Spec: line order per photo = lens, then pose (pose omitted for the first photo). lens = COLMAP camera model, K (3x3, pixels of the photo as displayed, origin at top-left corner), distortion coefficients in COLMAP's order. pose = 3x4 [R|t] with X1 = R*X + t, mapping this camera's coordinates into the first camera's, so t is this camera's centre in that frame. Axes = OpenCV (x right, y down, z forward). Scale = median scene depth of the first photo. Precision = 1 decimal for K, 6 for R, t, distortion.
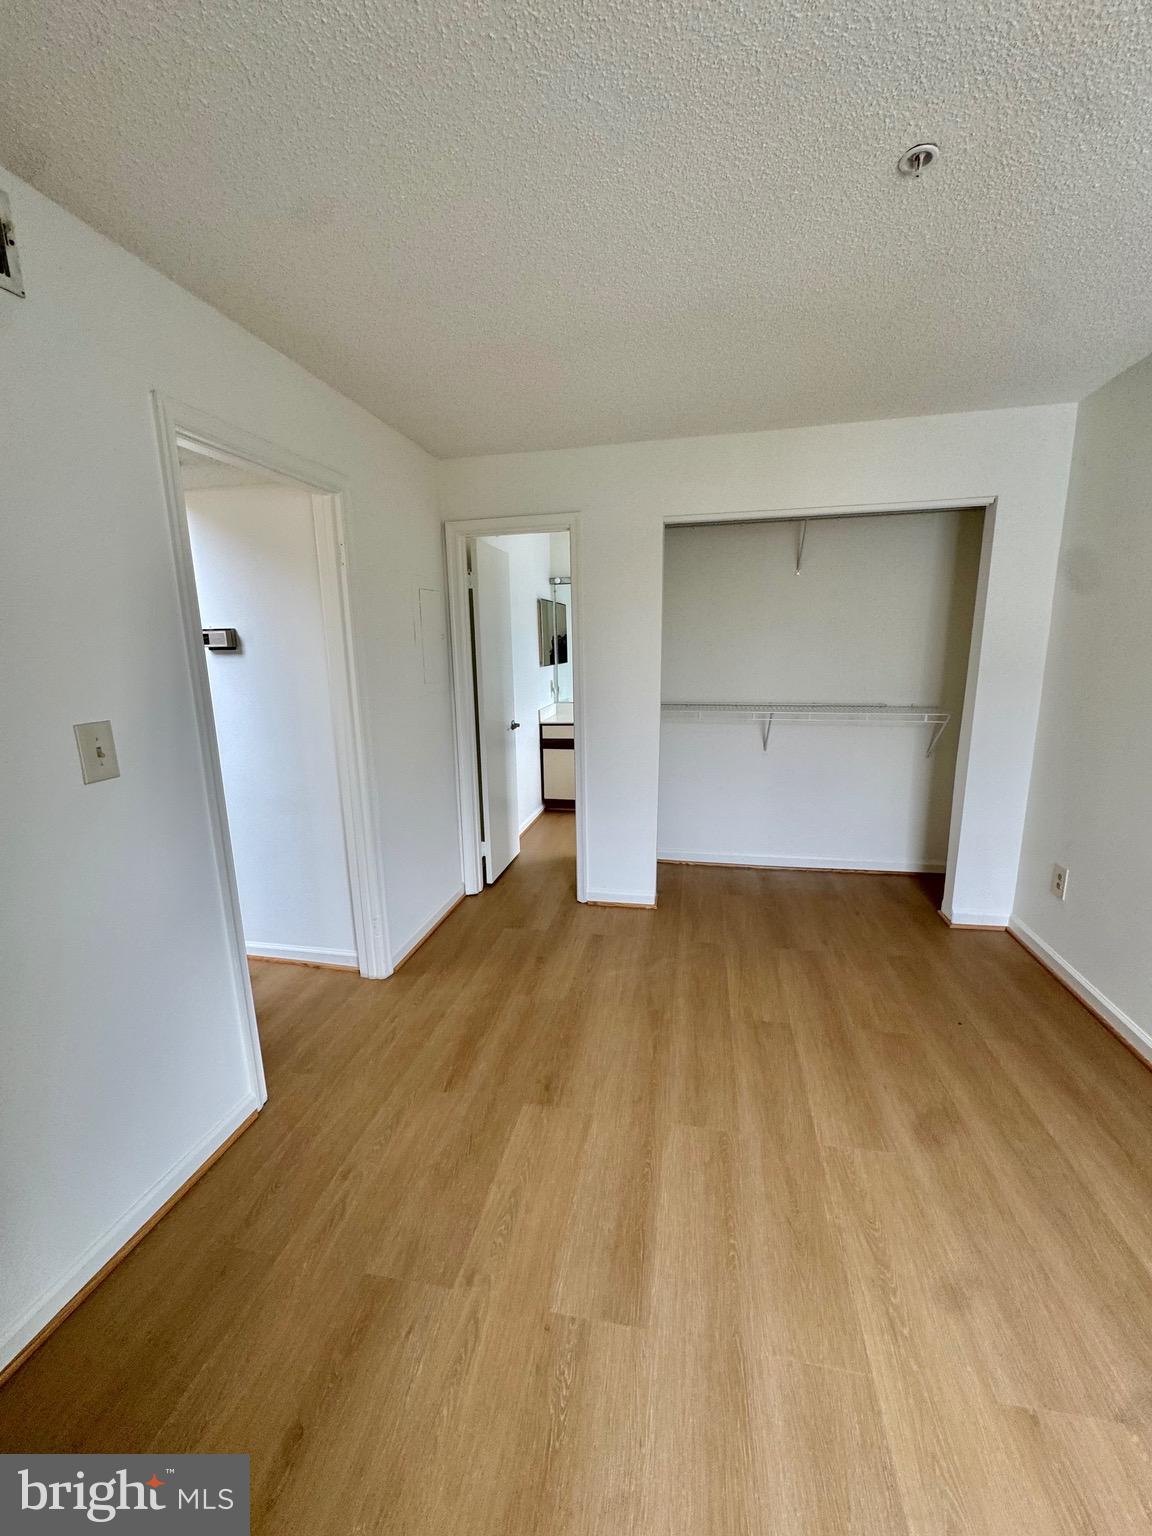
lens RADIAL K [[617.3, 0, 575.3], [0, 617.3, 764.6], [0, 0, 1]] dist [-0.003128, 0.000323]
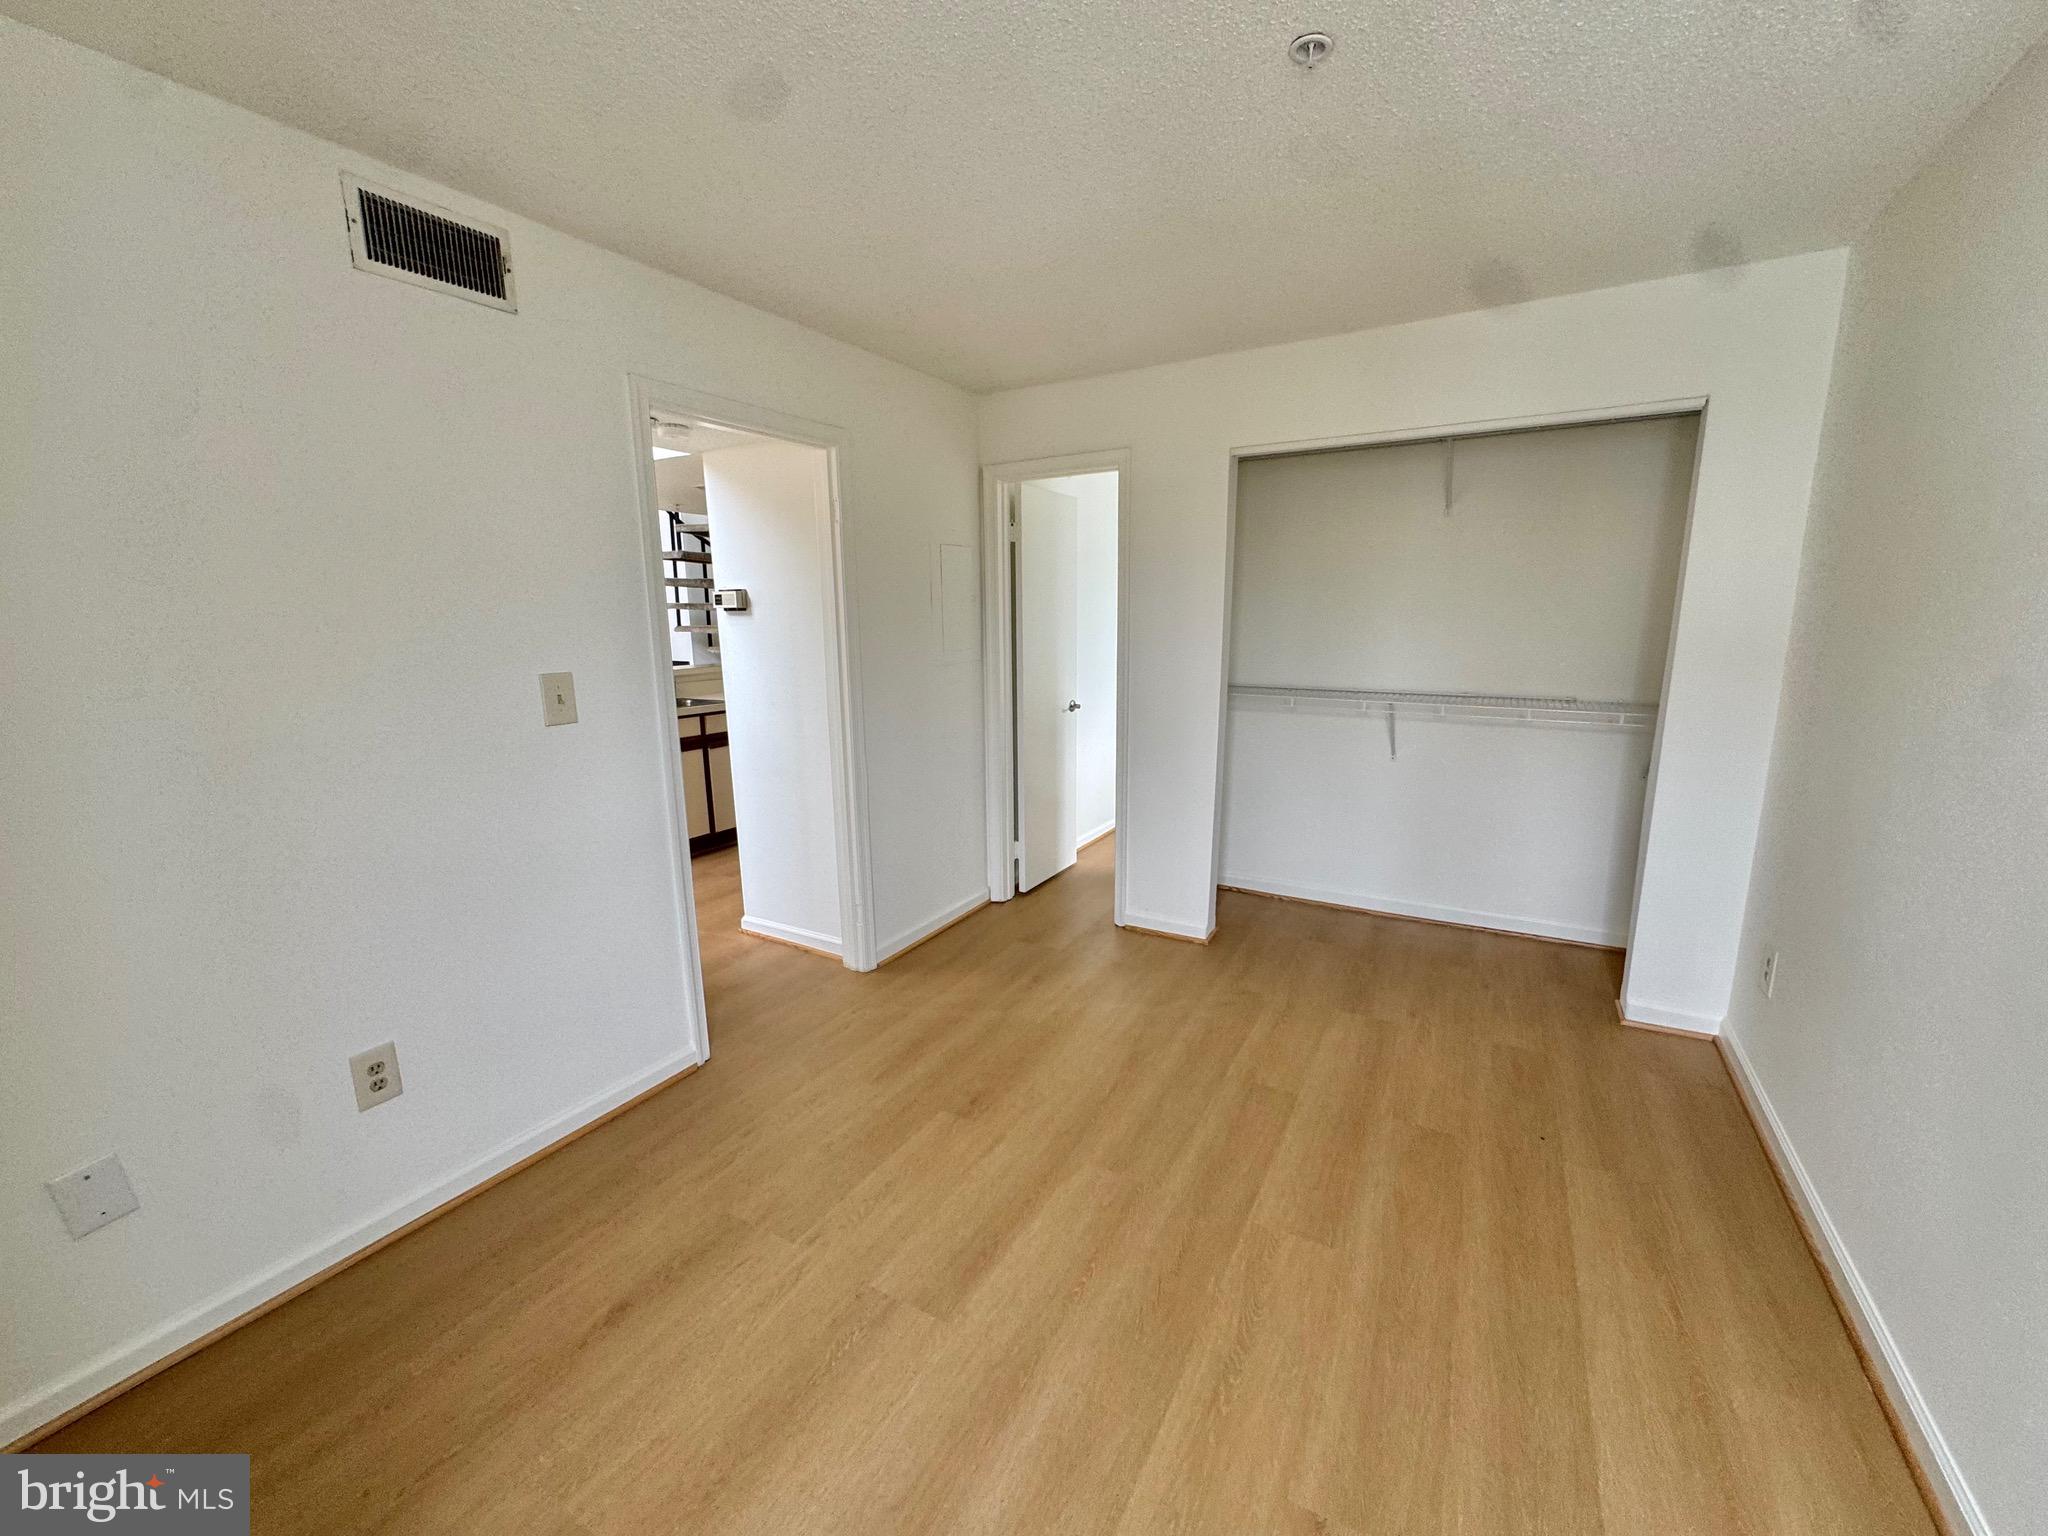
lens RADIAL K [[823.1, 0, 1023.4], [0, 823.1, 764.5], [0, 0, 1]] dist [-0.003128, 0.000323]
pose [[0.948602, 0.066876, -0.309326, 0.275166], [-0.068239, 0.997648, 0.006424, 0.017089], [0.309028, 0.015015, 0.950934, -0.093077]]
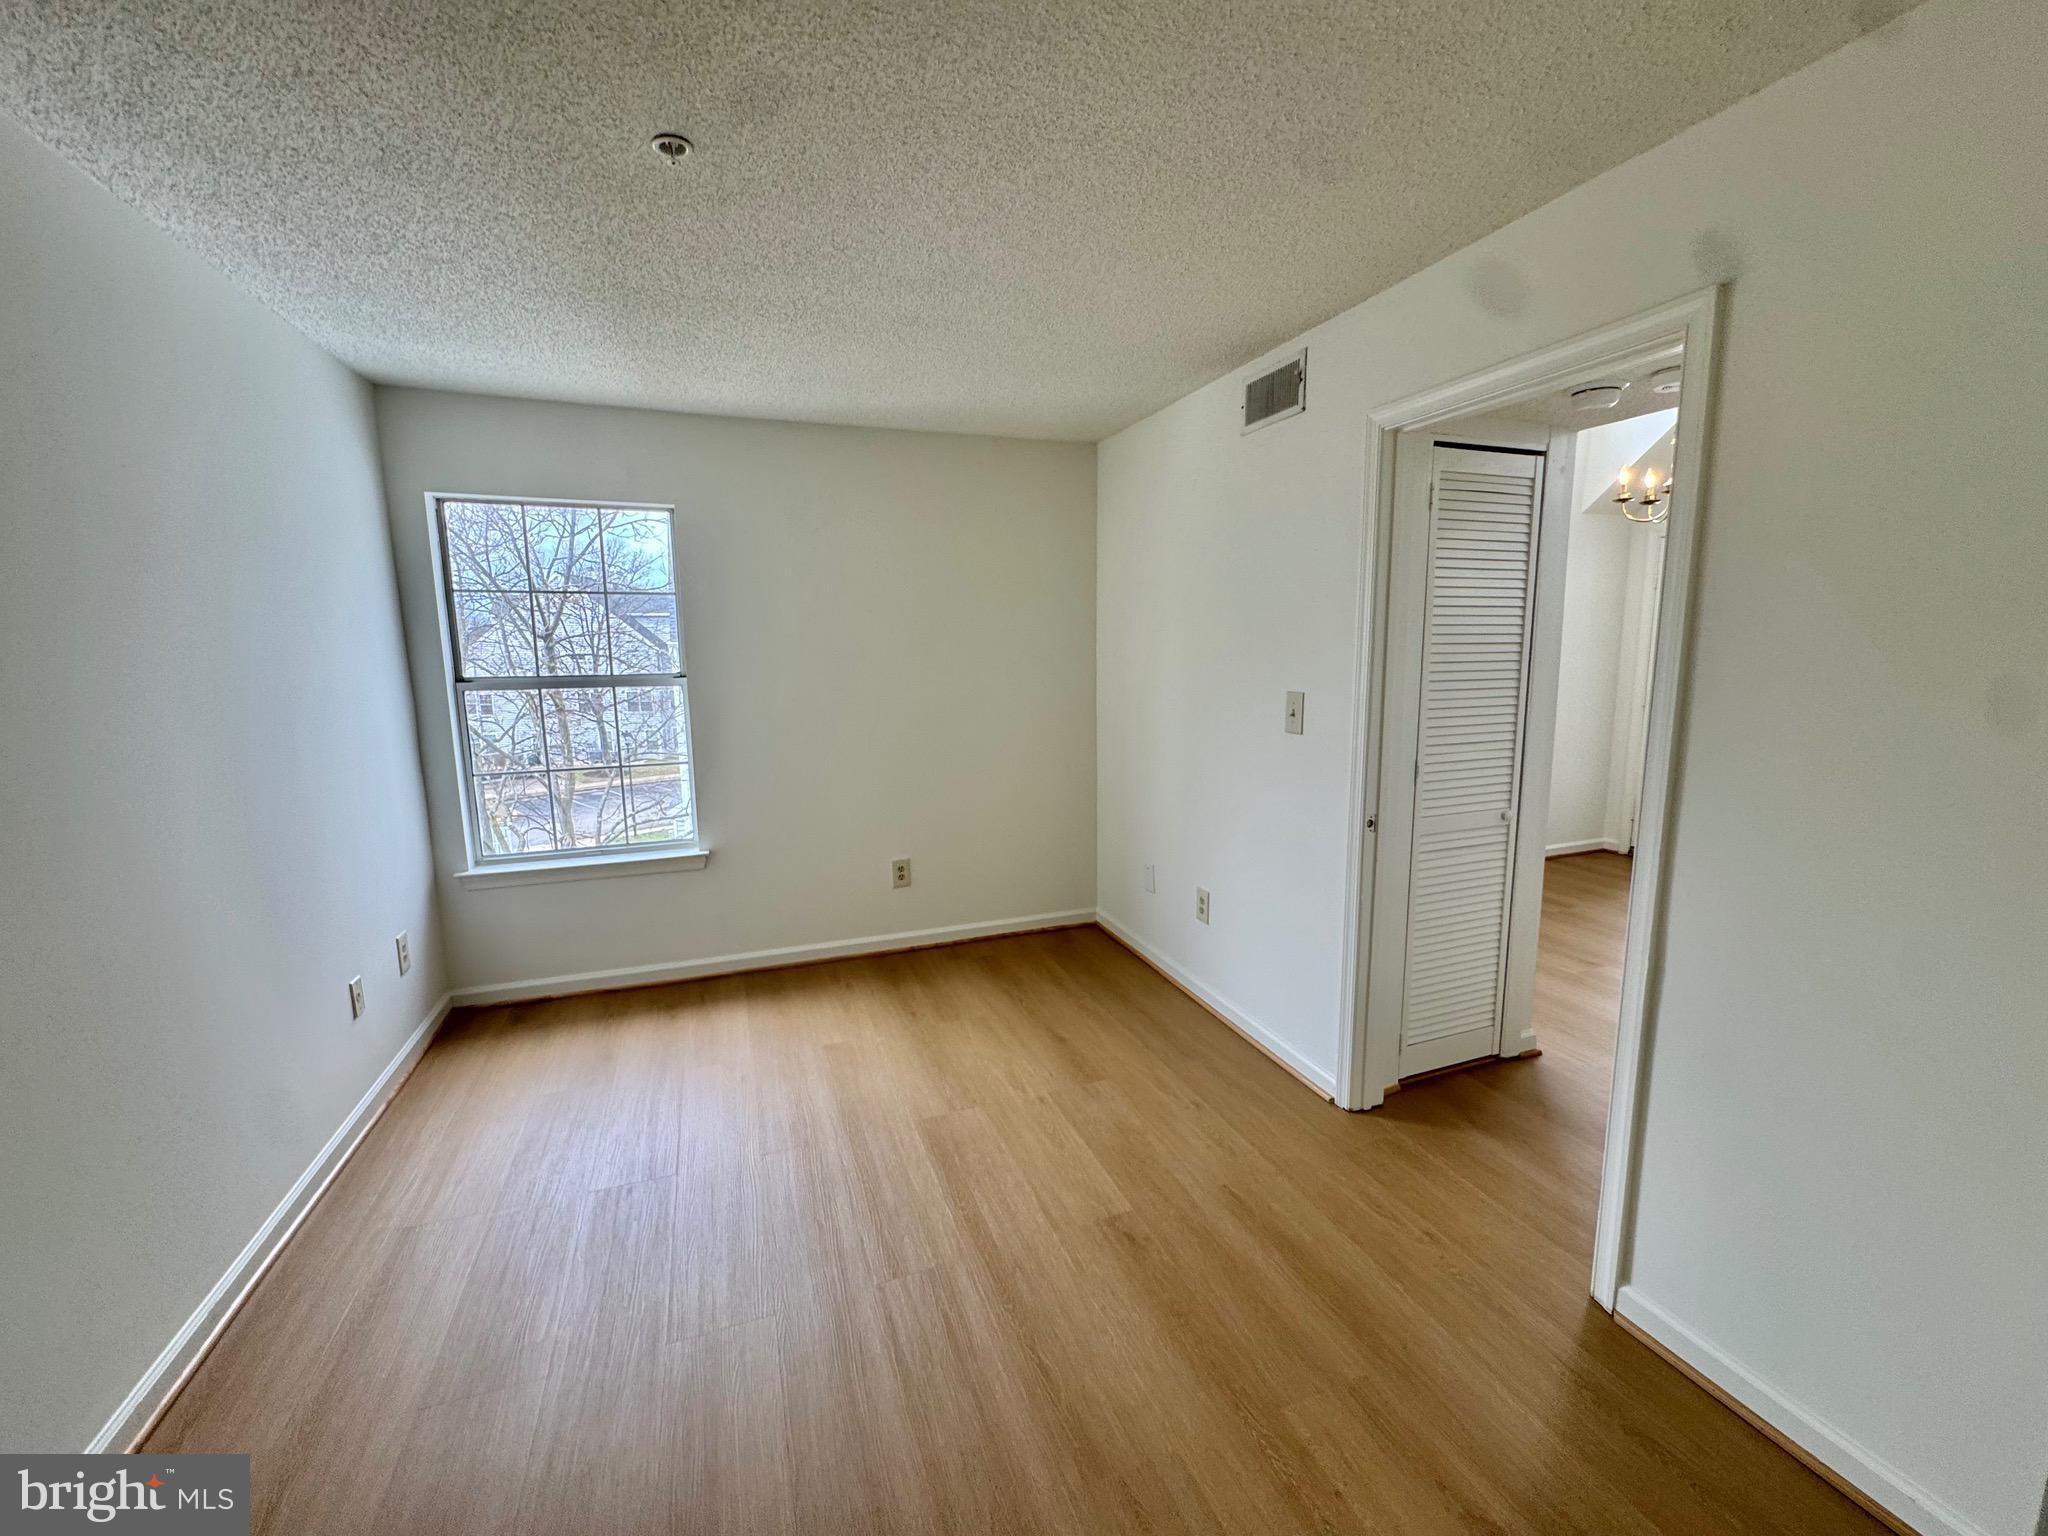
lens RADIAL K [[823.1, 0, 1026.5], [0, 823.1, 770.5], [0, 0, 1]] dist [-0.003128, 0.000323]
pose [[-0.847446, 0.113323, -0.518646, 0.393053], [-0.074575, 0.941853, 0.327646, -0.250272], [0.525618, 0.316340, -0.789718, 1.181190]]
